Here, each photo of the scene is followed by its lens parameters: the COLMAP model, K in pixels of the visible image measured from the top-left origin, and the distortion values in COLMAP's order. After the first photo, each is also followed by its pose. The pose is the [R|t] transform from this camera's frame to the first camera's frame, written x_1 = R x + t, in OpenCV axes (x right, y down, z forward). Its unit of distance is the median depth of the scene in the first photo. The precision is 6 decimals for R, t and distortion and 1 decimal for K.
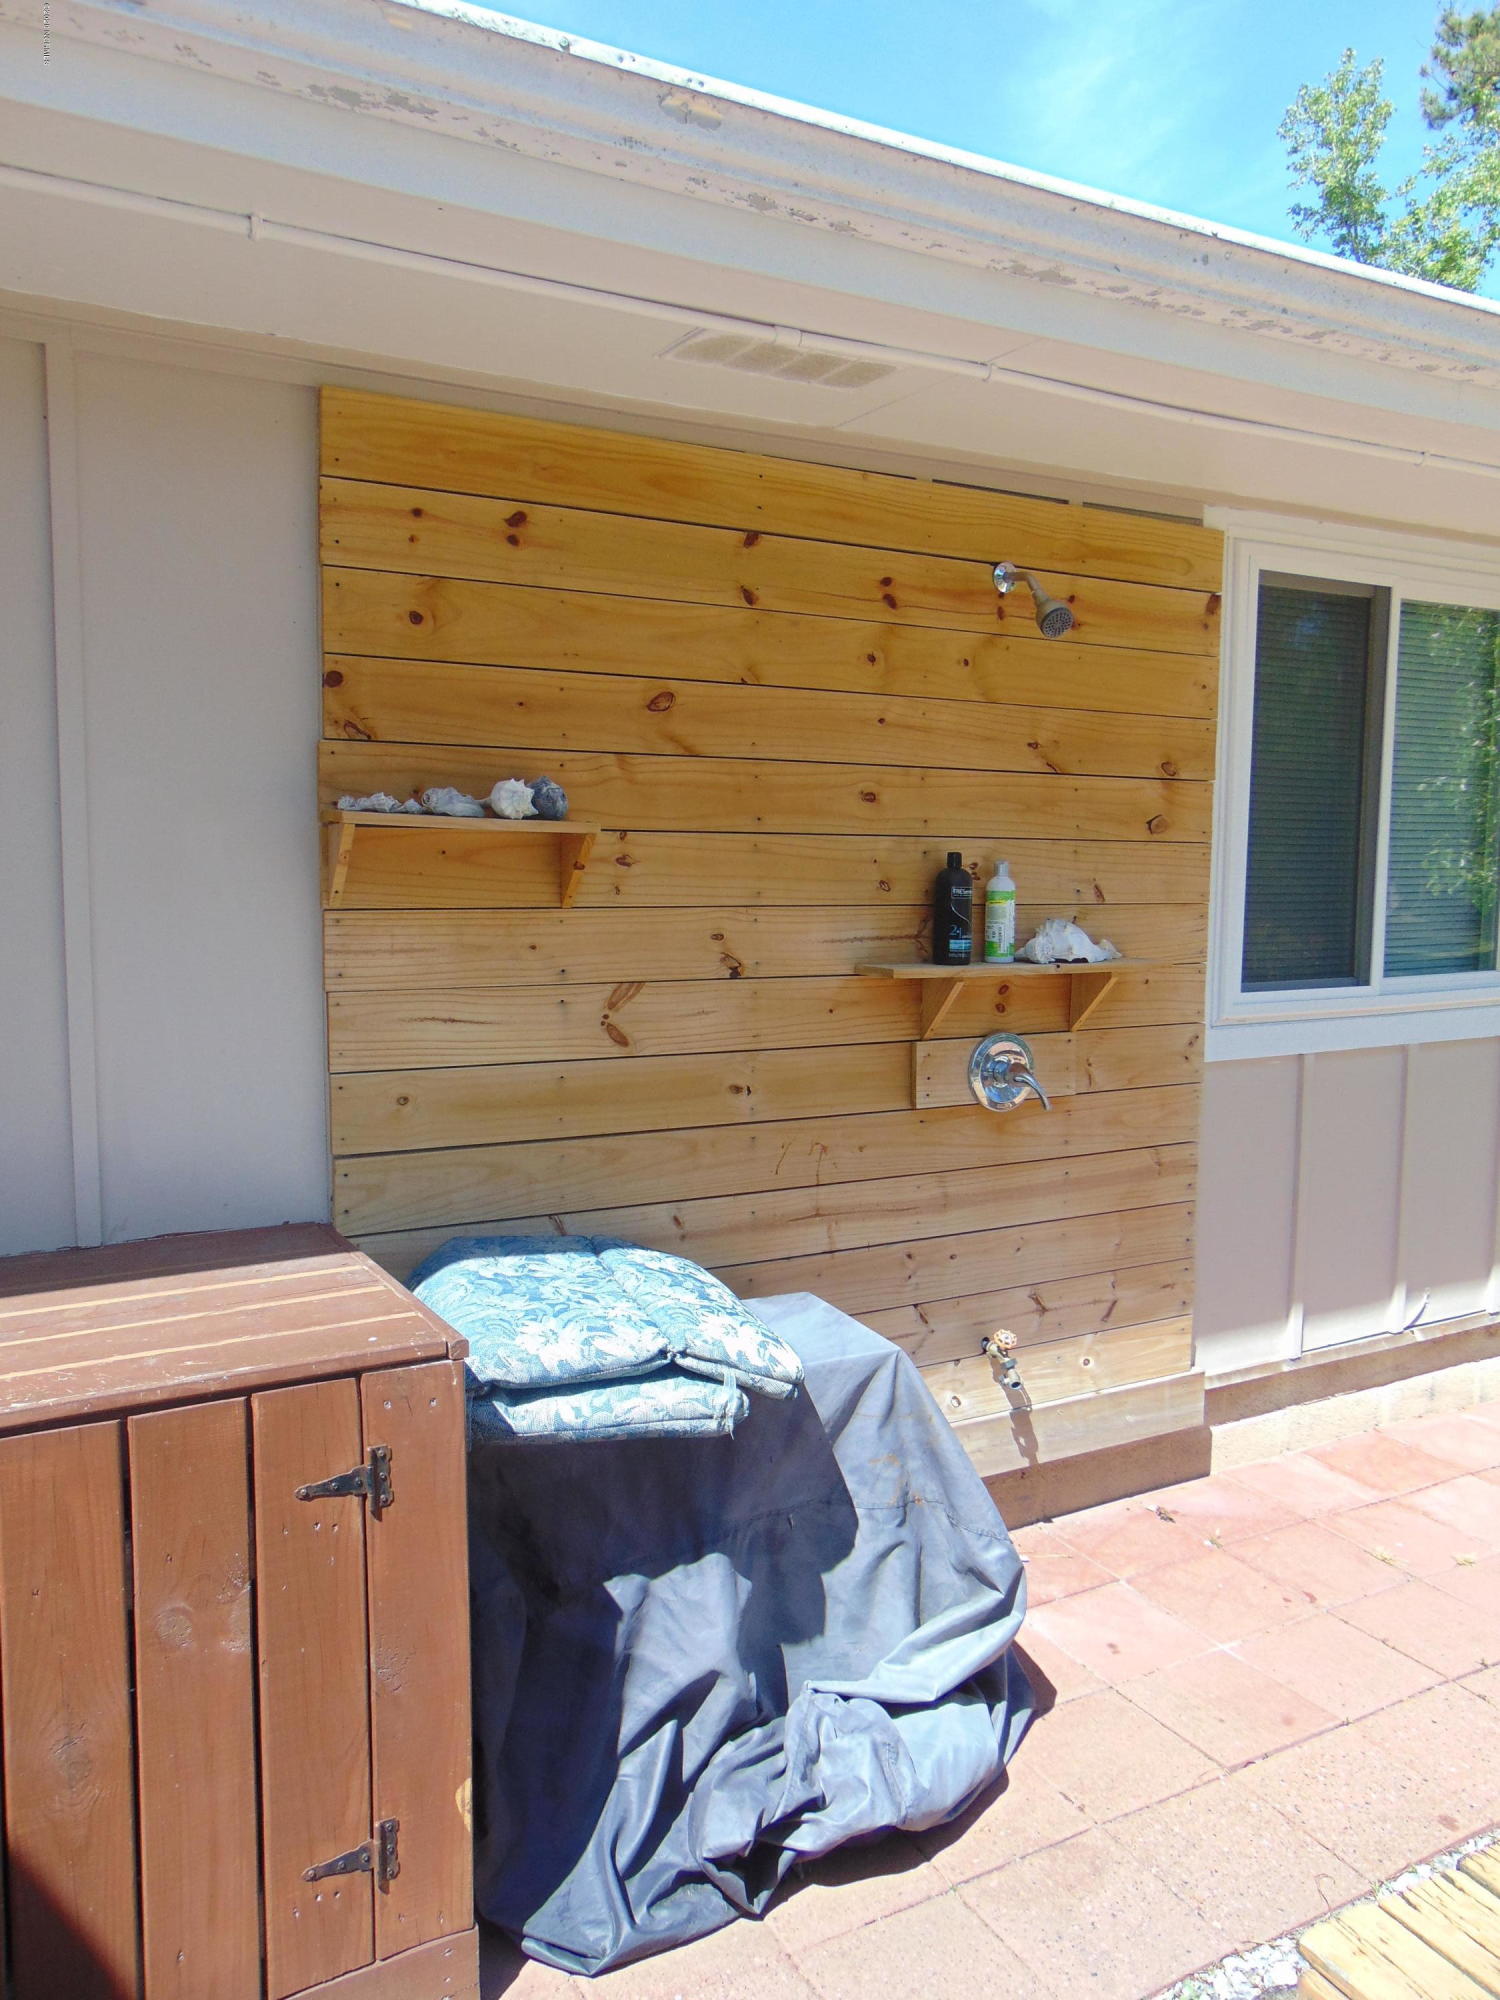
lens RADIAL K [[1503.7, 0, 746.3], [0, 1503.7, 997.6], [0, 0, 1]] dist [-0.000936, 0.031309]
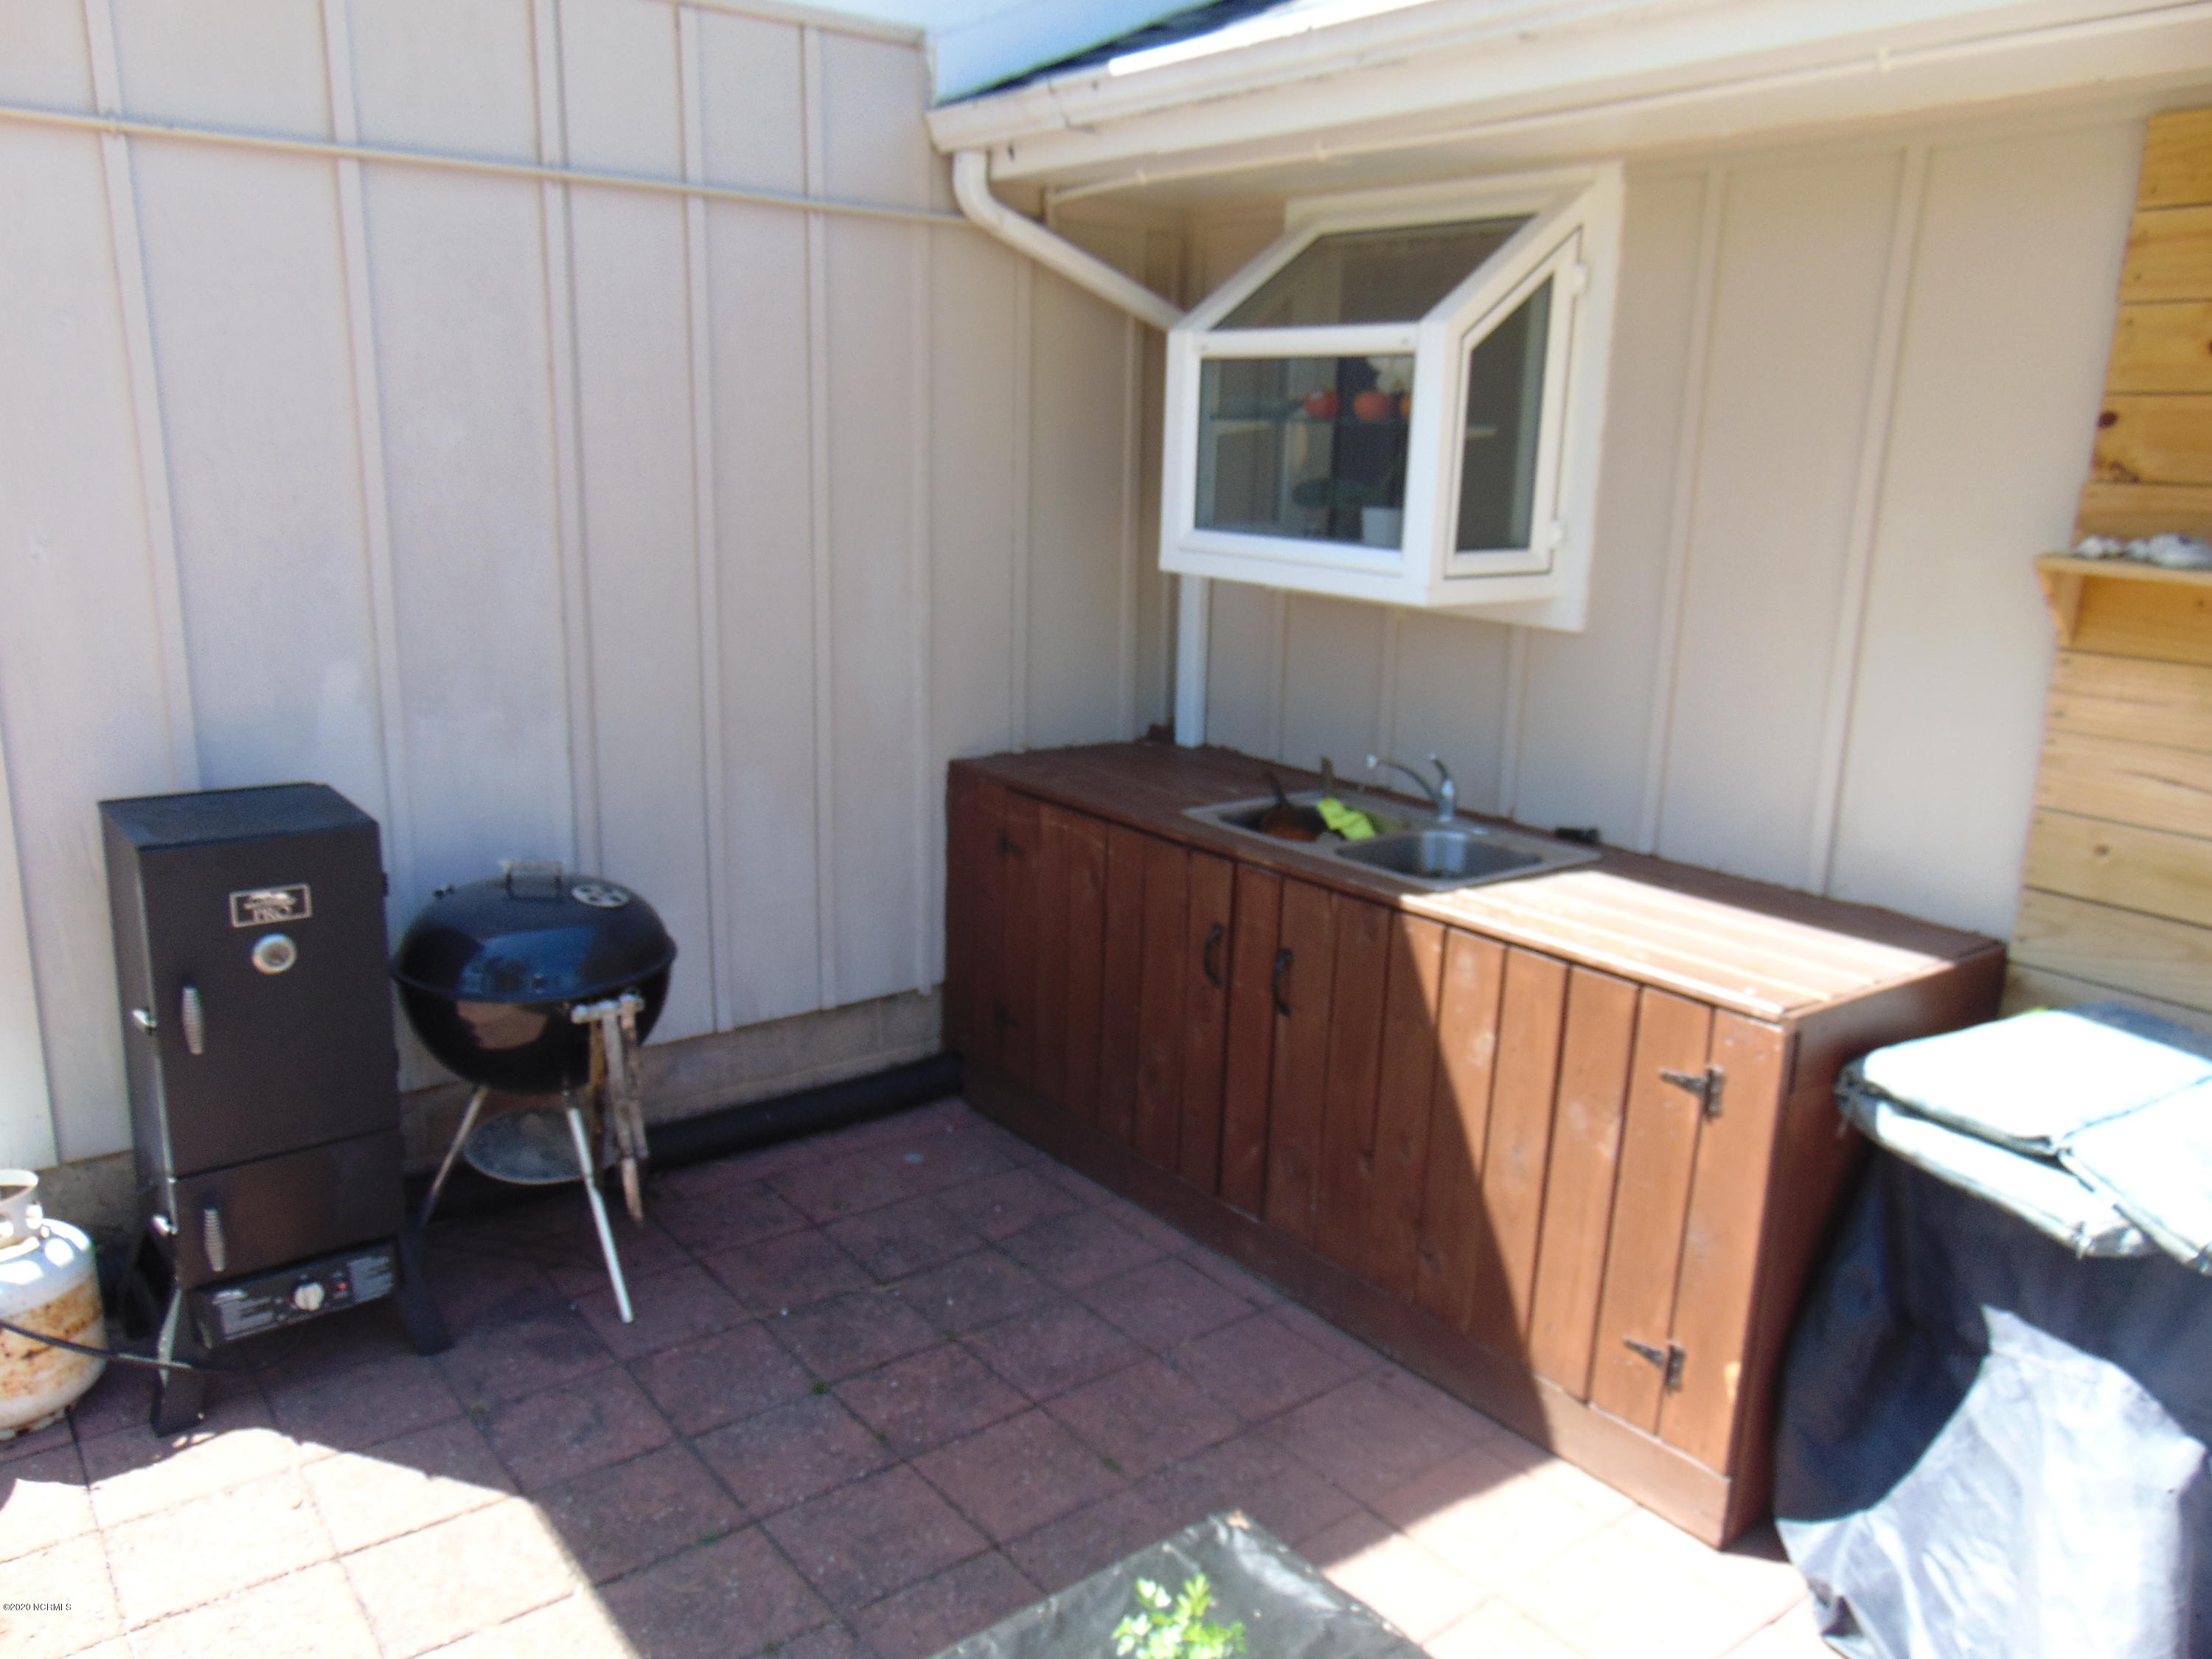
lens RADIAL K [[1663.1, 0, 1102.8], [0, 1663.1, 831.6], [0, 0, 1]] dist [-0.000936, 0.031309]
pose [[0.160997, 0.229192, -0.959975, 0.843615], [-0.121869, 0.969836, 0.211108, -0.112375], [0.979402, 0.083003, 0.184072, 0.186535]]
